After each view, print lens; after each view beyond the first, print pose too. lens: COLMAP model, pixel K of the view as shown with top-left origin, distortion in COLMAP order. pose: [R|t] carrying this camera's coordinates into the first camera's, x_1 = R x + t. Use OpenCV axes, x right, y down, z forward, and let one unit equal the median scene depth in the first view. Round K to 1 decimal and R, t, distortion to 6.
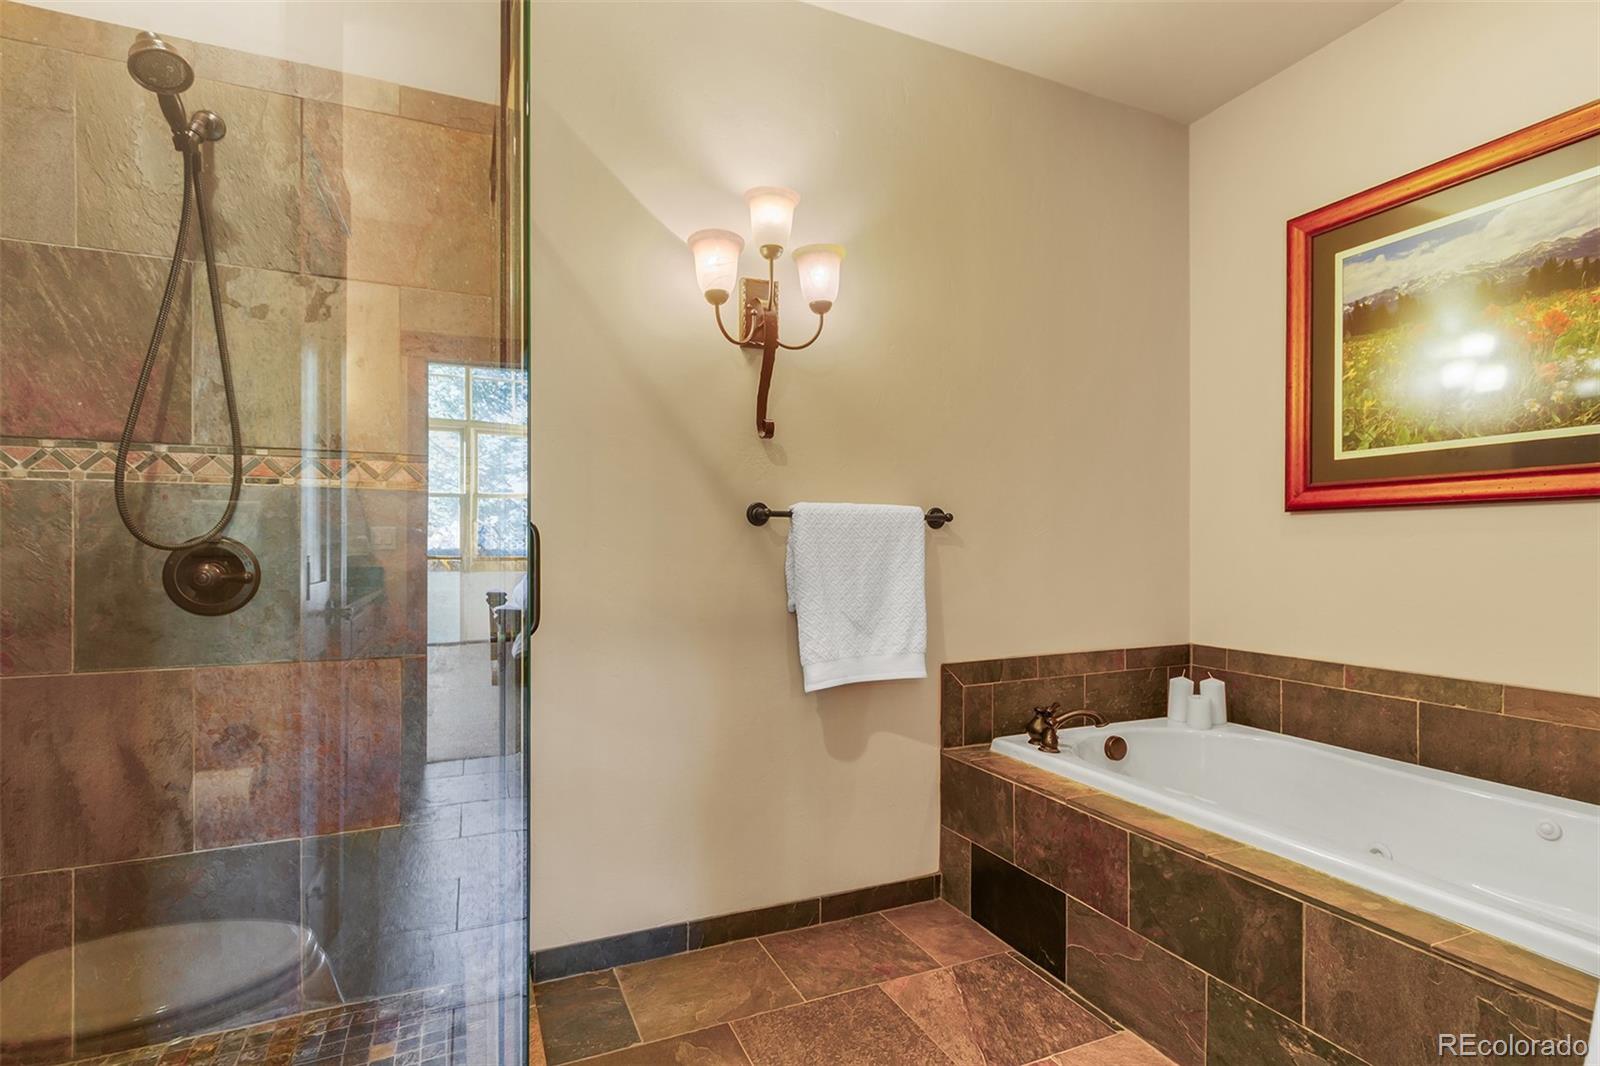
lens RADIAL K [[773.7, 0, 794.9], [0, 773.7, 553.3], [0, 0, 1]] dist [0.003170, -0.001313]
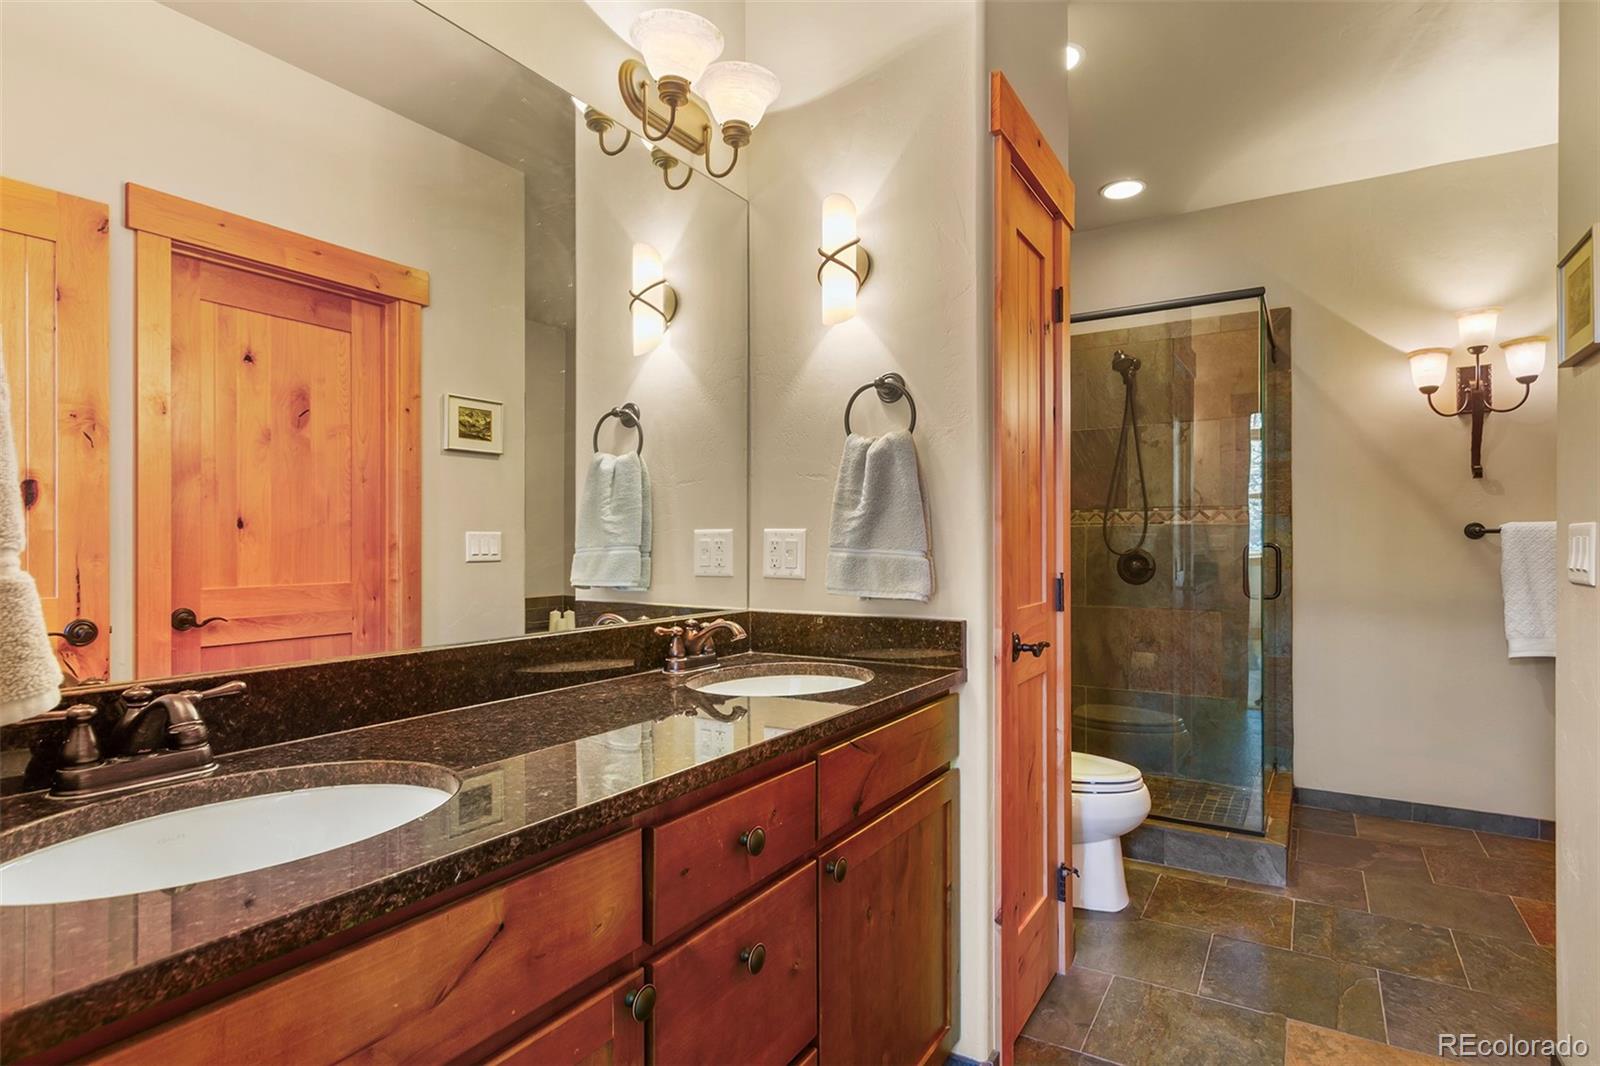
lens RADIAL K [[839.5, 0, 796.7], [0, 839.5, 541.5], [0, 0, 1]] dist [0.005857, 0.000458]
pose [[0.573547, -0.007649, -0.819137, 0.635194], [-0.004726, 0.999909, -0.012646, -0.007895], [0.819159, 0.011124, 0.573458, -1.128772]]
